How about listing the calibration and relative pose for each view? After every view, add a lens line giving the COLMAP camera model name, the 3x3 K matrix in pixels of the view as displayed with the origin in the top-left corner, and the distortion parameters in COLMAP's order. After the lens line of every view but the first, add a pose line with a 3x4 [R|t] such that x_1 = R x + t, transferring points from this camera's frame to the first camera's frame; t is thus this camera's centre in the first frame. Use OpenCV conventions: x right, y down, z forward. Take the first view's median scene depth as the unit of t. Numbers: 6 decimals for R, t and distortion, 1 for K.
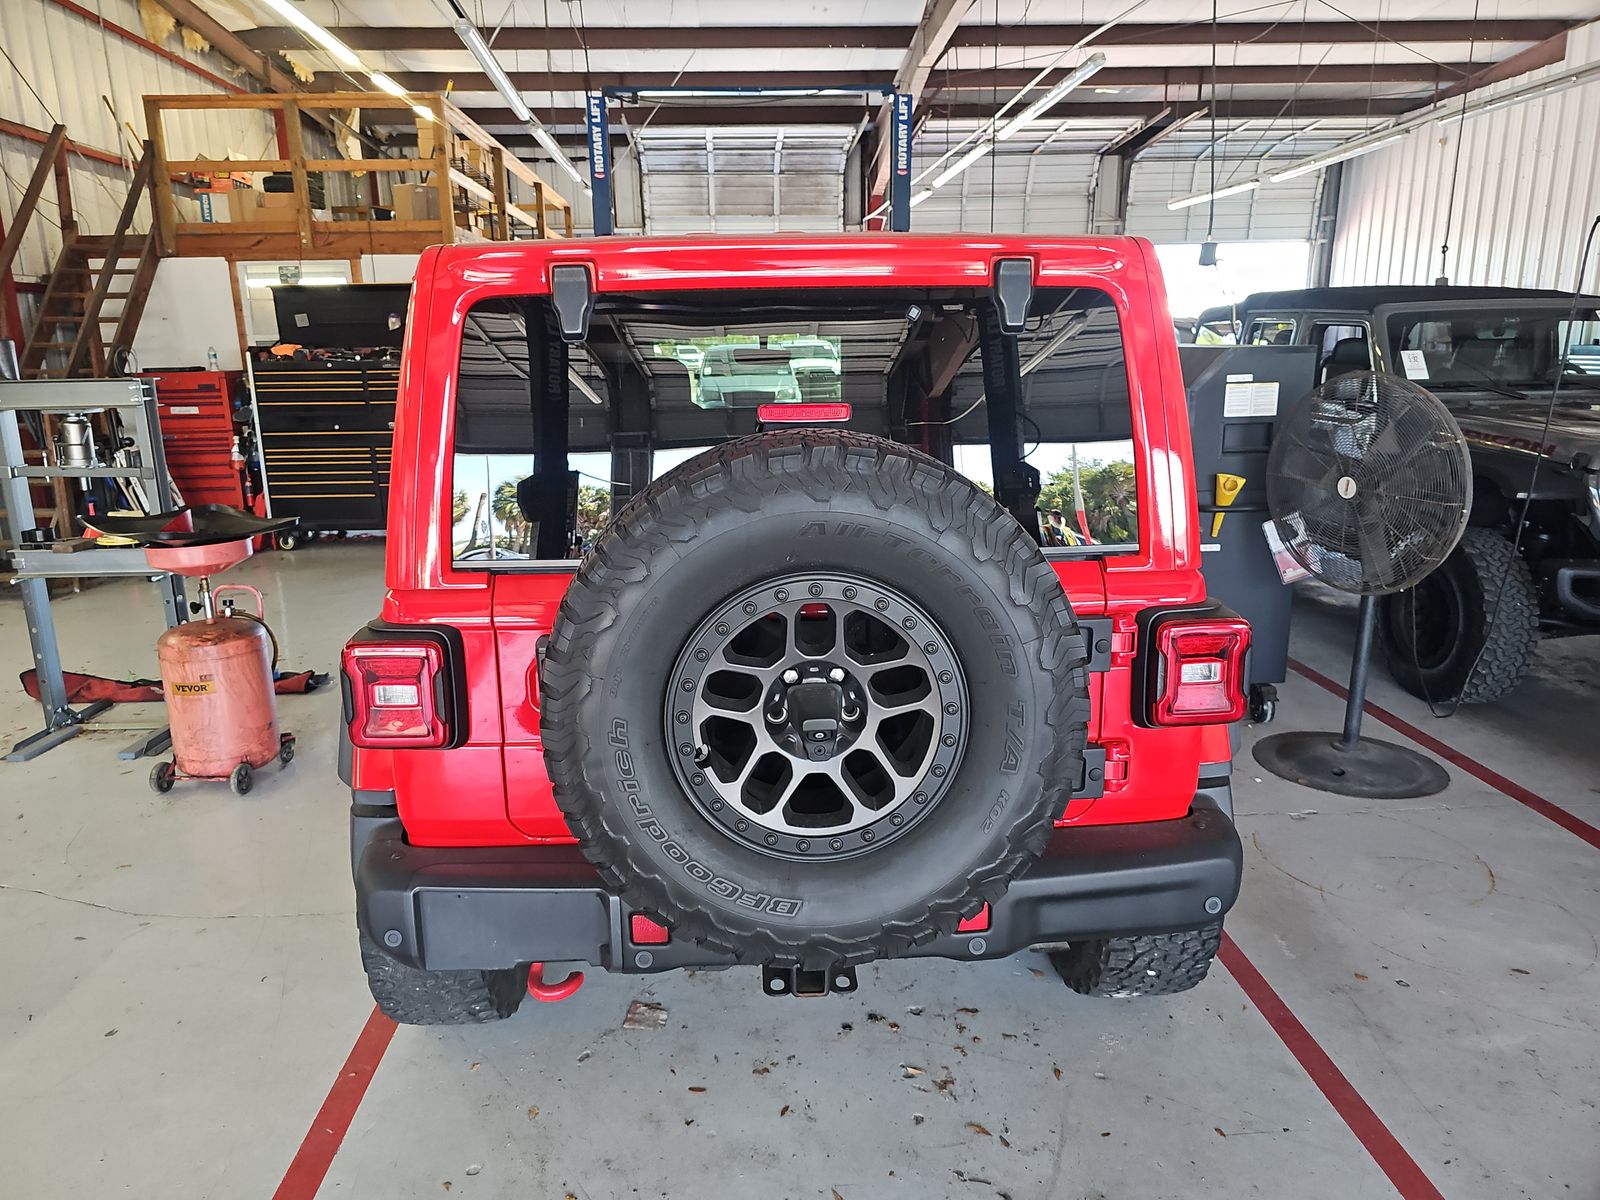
lens RADIAL K [[1069.3, 0, 800.0], [0, 1069.3, 600.0], [0, 0, 1]] dist [-0.022927, 0.001332]
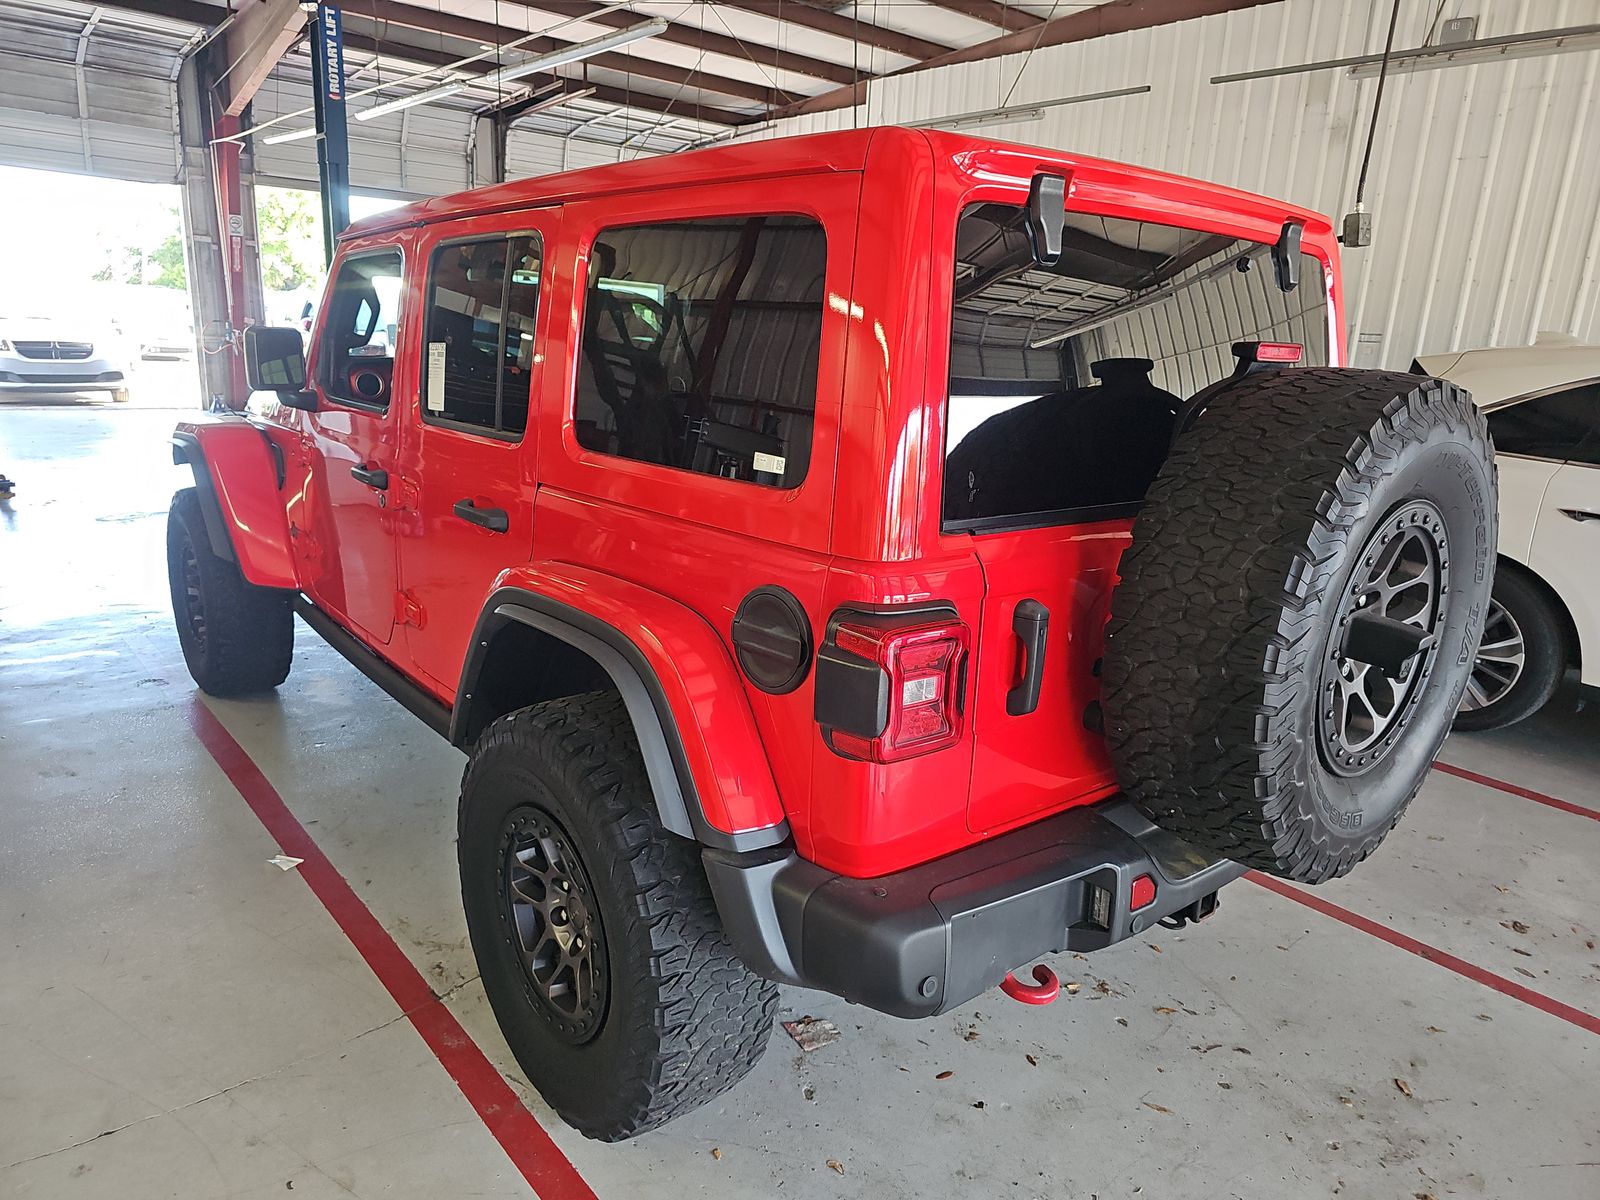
lens RADIAL K [[1053.5, 0, 827.4], [0, 1053.5, 596.3], [0, 0, 1]] dist [0.027954, -0.013175]
pose [[0.784095, -0.096717, 0.613059, -0.119344], [0.079065, 0.995301, 0.055896, -0.009503], [-0.615584, 0.004644, 0.788058, 0.041691]]
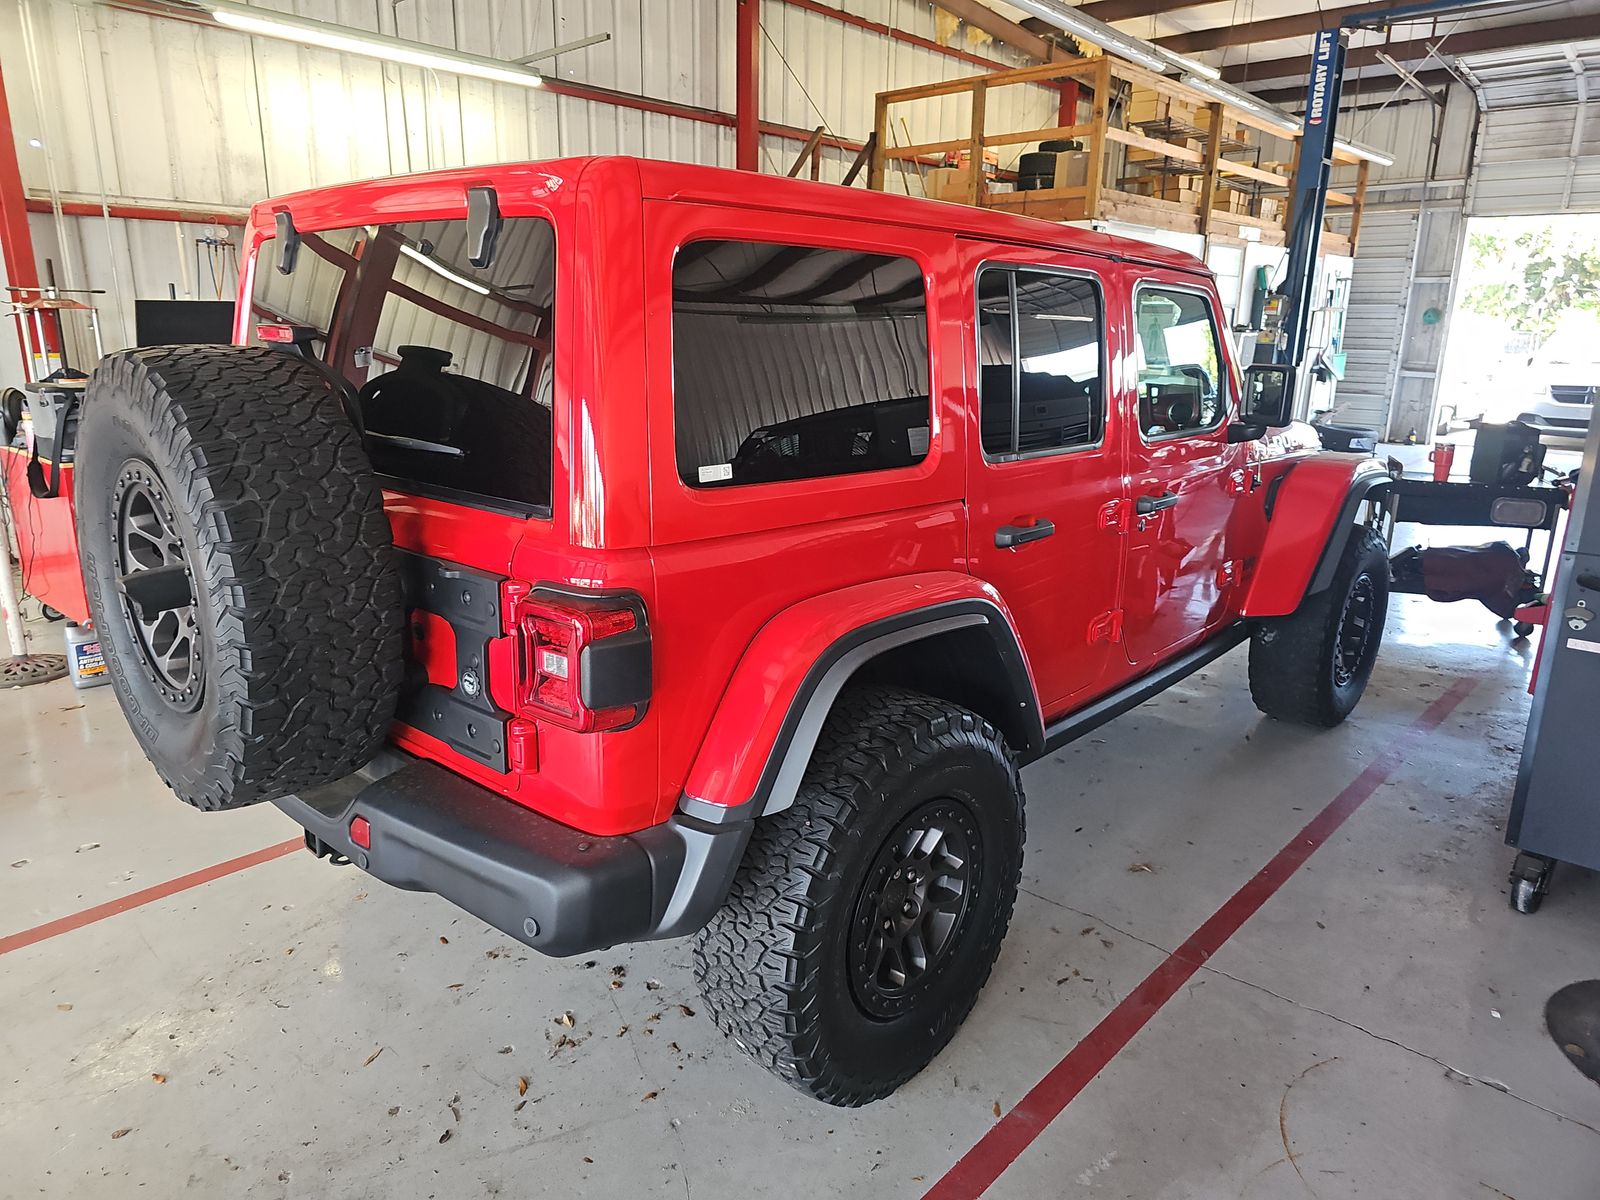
lens RADIAL K [[1063.7, 0, 800.0], [0, 1063.7, 600.0], [0, 0, 1]] dist [0.001509, -0.007325]
pose [[0.690799, 0.200489, -0.694695, 0.135149], [-0.184660, 0.977846, 0.098581, -0.012893], [0.699069, 0.060183, 0.712517, 0.064542]]
